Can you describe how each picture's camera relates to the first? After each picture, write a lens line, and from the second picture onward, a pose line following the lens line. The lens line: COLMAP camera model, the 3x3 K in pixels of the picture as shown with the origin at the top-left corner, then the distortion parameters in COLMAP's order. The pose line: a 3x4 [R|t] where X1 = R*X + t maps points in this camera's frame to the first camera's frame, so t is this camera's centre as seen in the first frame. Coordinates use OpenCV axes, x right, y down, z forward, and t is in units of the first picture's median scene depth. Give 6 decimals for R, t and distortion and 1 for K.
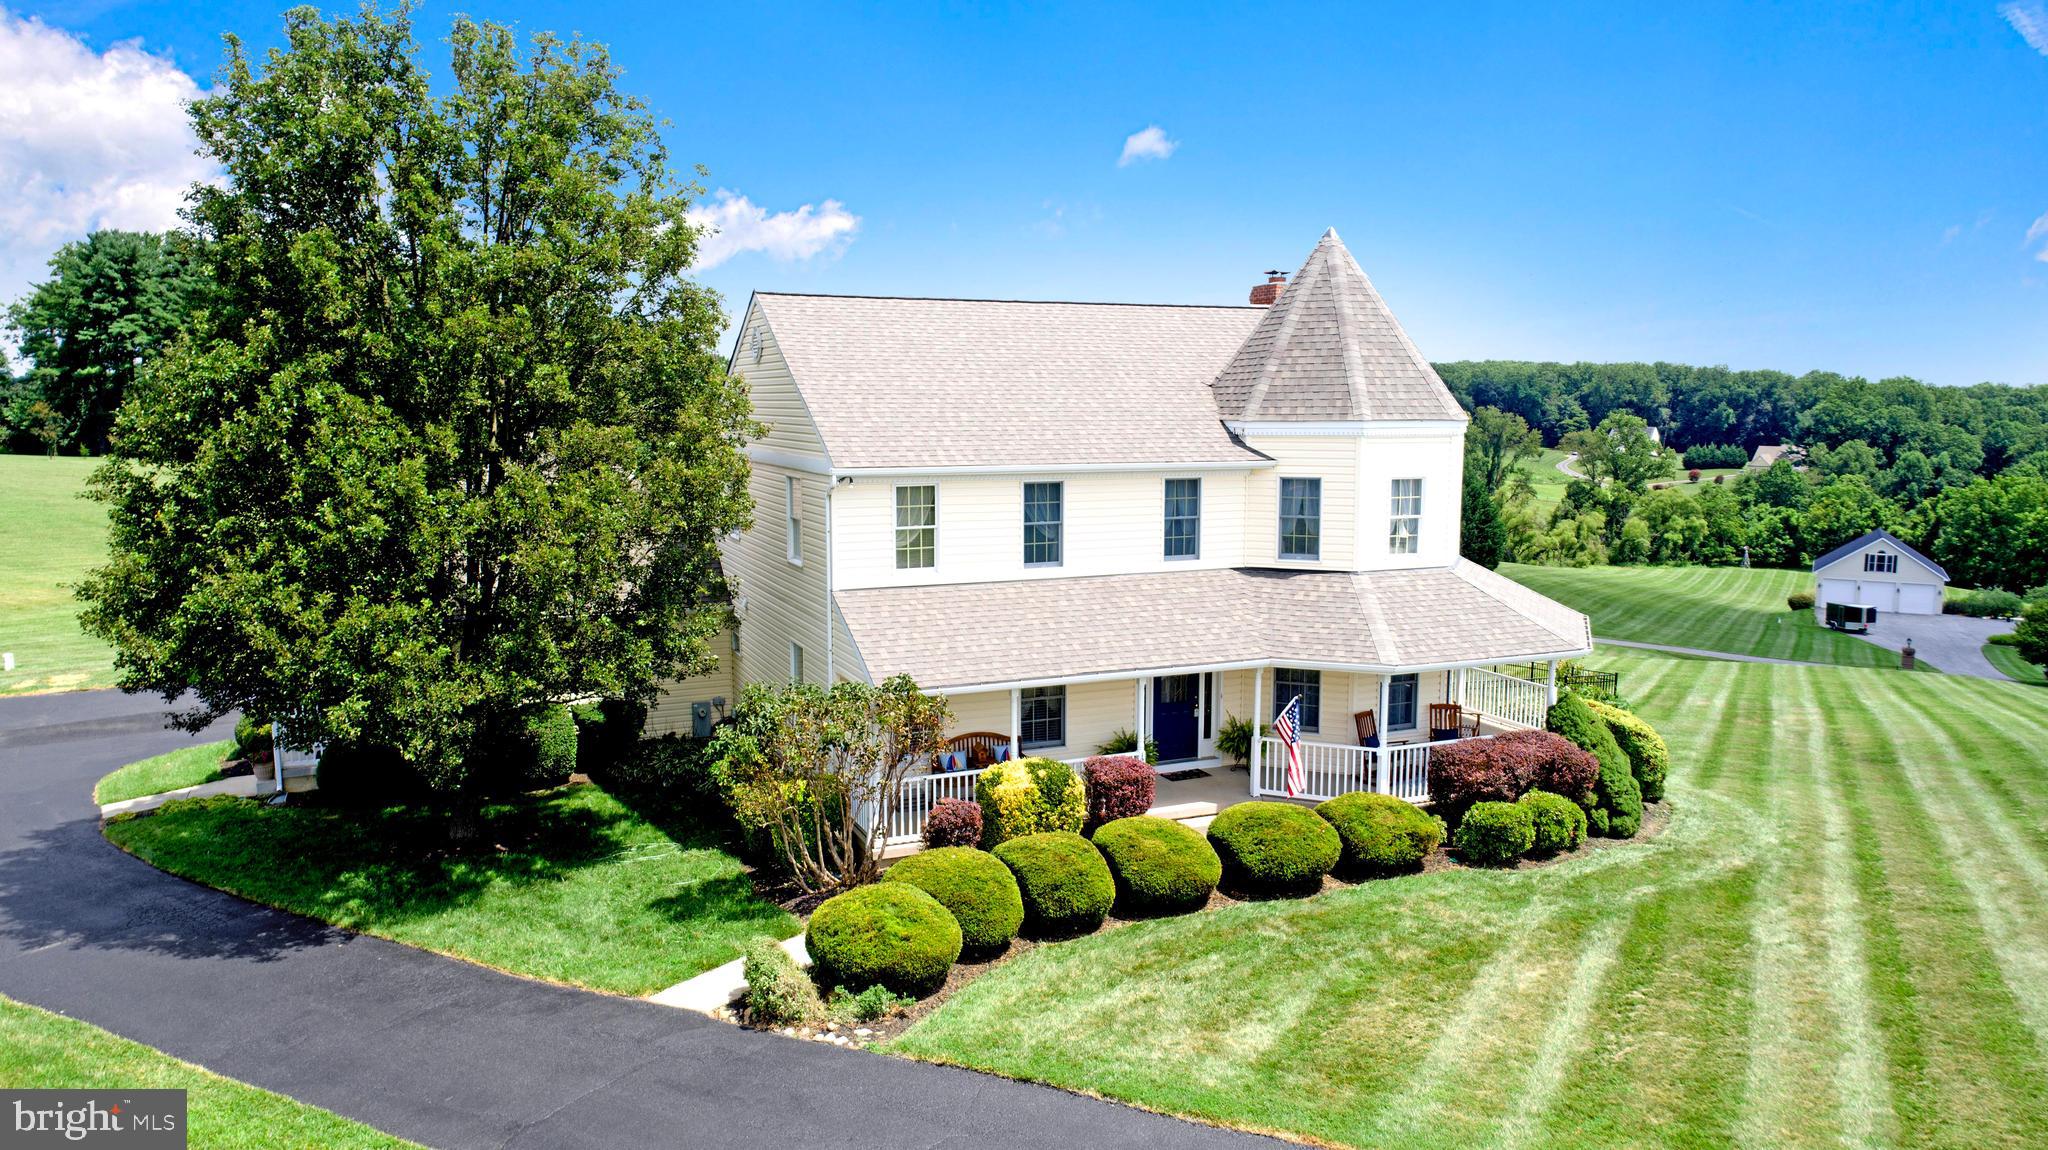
lens RADIAL K [[1387.8, 0, 1024.0], [0, 1387.8, 575.0], [0, 0, 1]] dist [-0.005048, -0.001391]
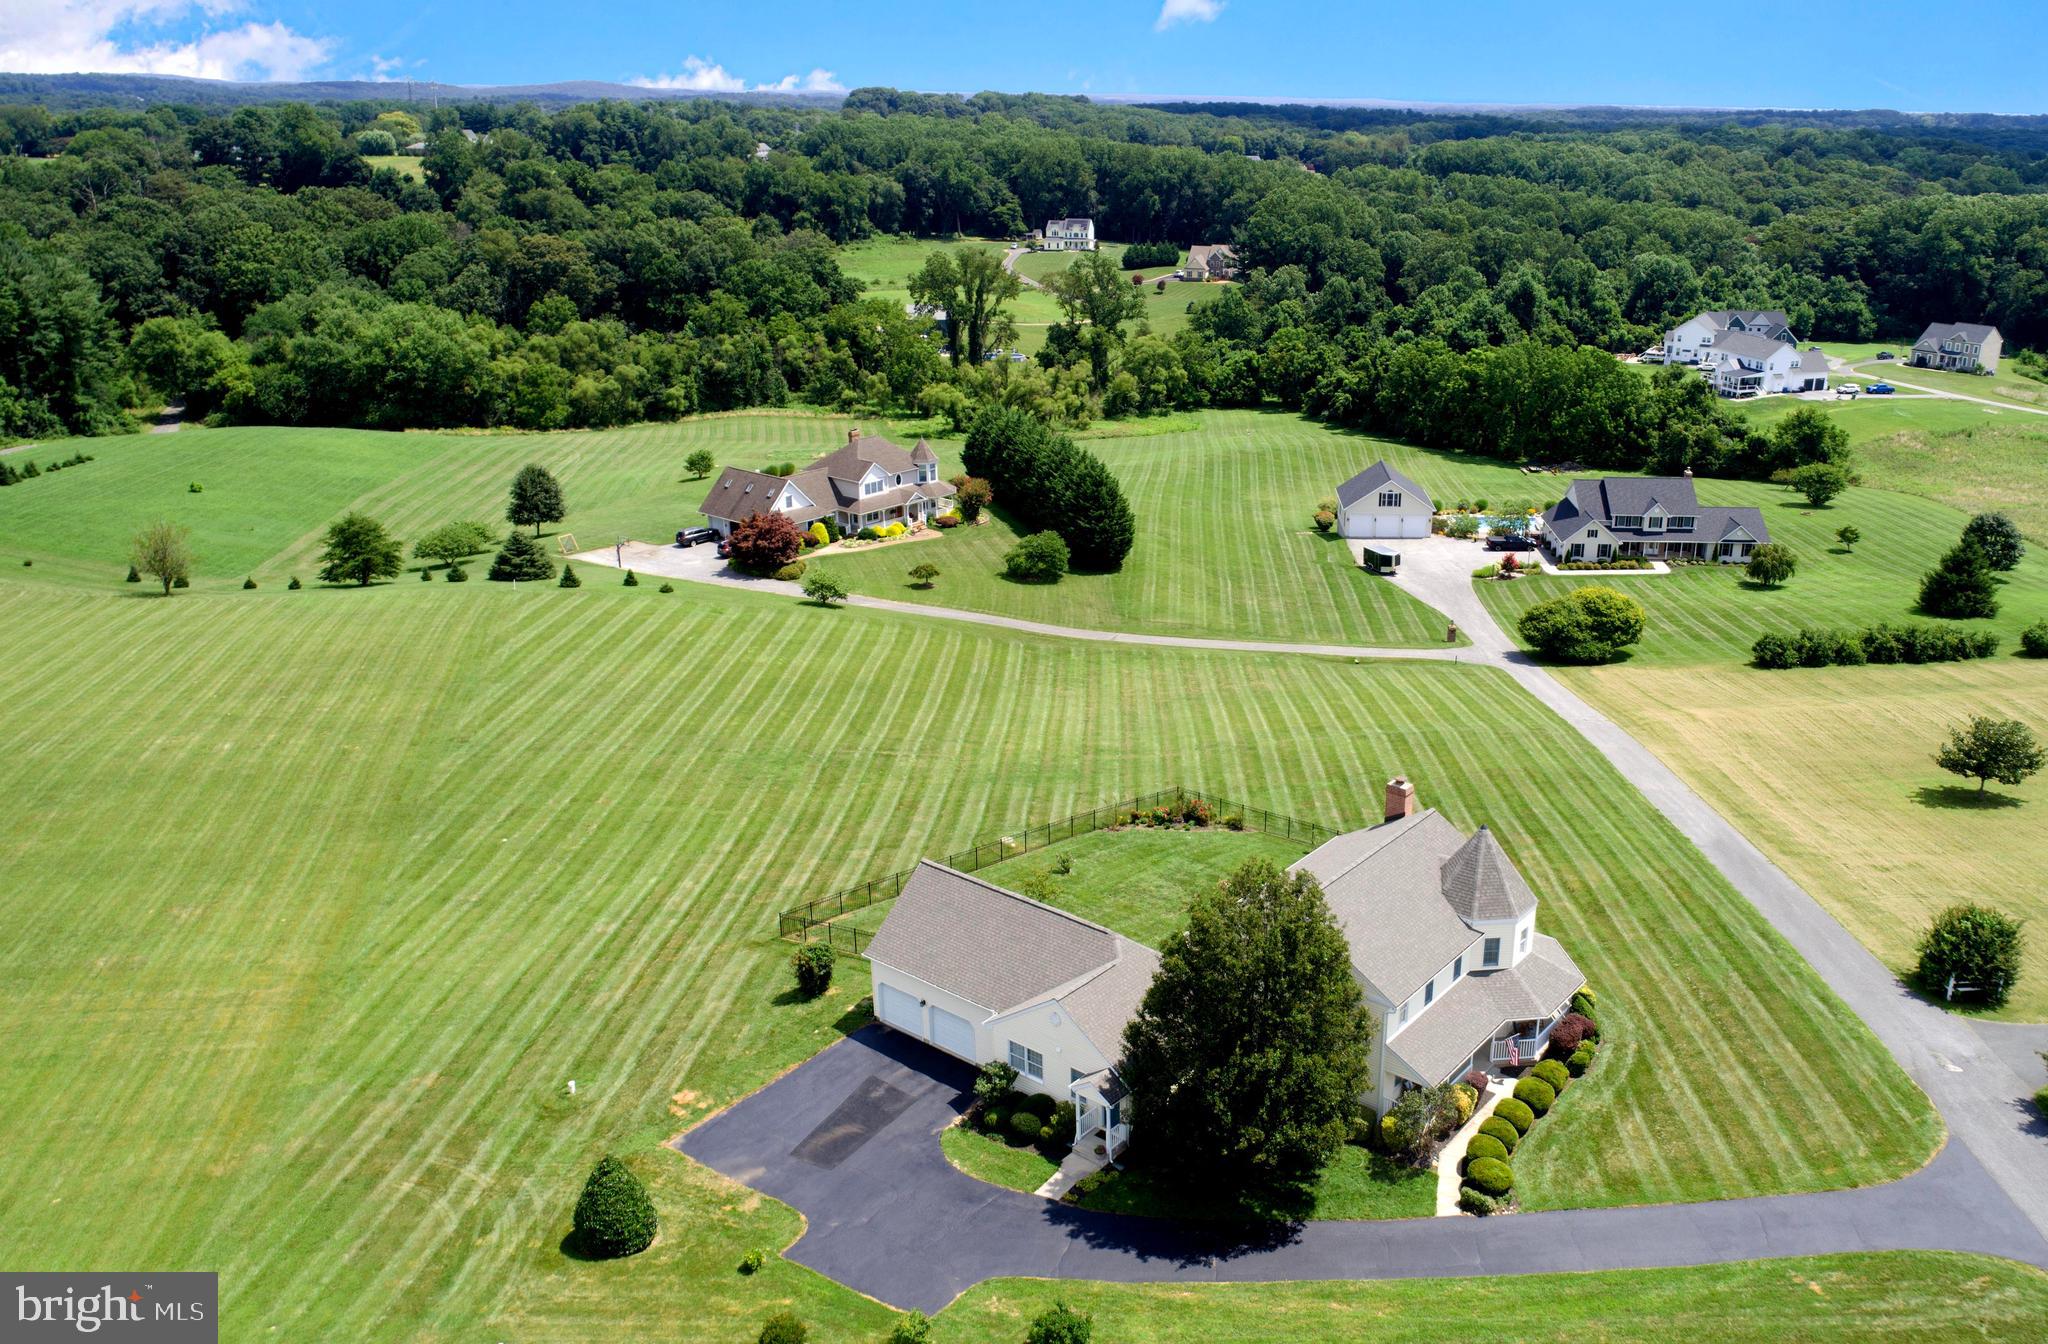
lens RADIAL K [[1626.3, 0, 1162.6], [0, 1626.3, 676.1], [0, 0, 1]] dist [-0.001129, 0.000133]
pose [[0.873027, -0.162077, 0.459951, -1.649291], [0.057448, 0.970769, 0.233037, -1.282626], [-0.484276, -0.177025, 0.856819, -1.209048]]
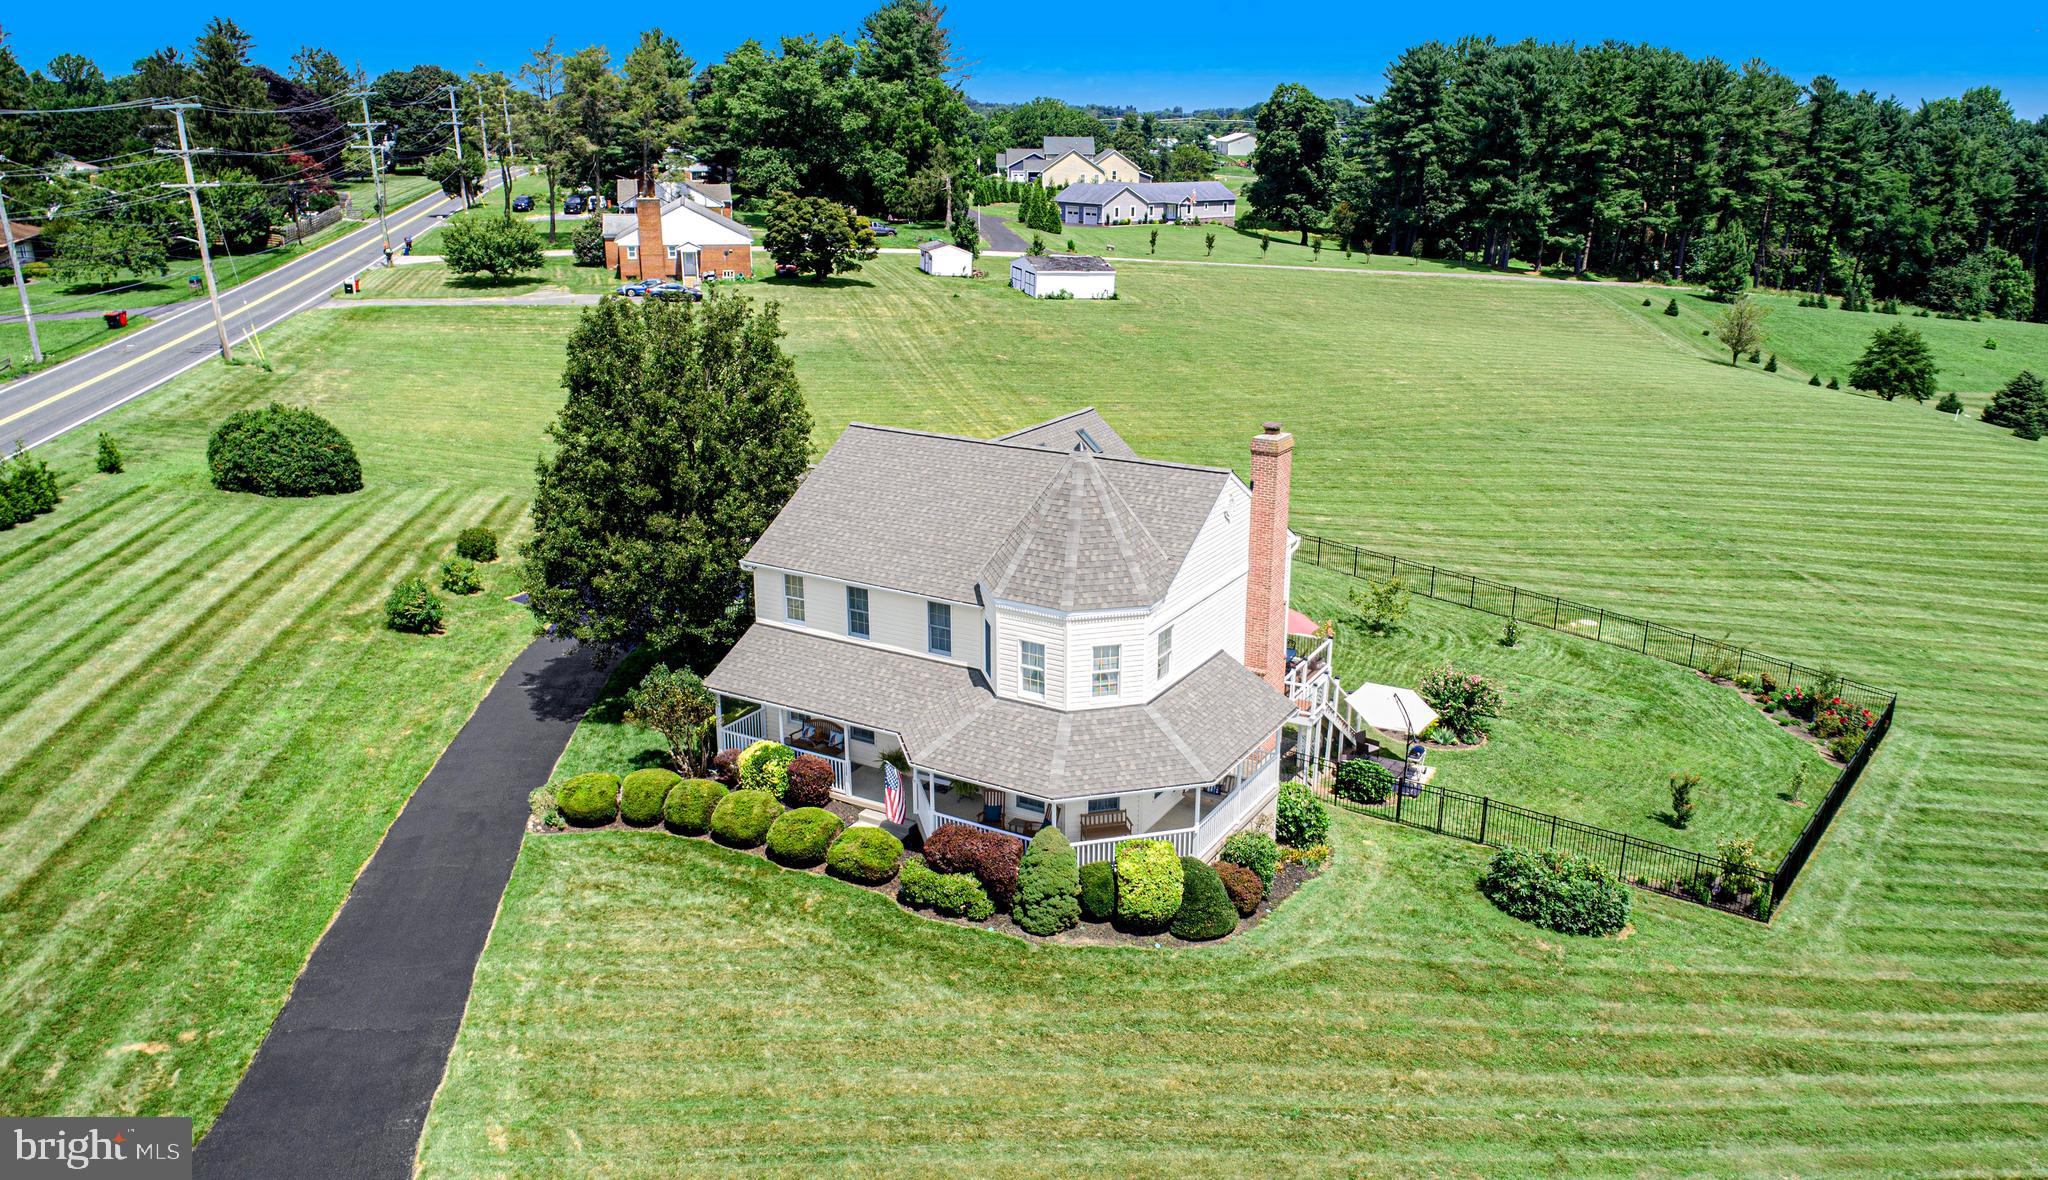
lens RADIAL K [[1497.5, 0, 1085.2], [0, 1497.5, 601.1], [0, 0, 1]] dist [-0.014773, 0.006032]
pose [[0.612599, 0.249853, -0.749864, 1.427854], [-0.113827, 0.966720, 0.229119, -0.460931], [0.782155, -0.055003, 0.620652, 0.109137]]
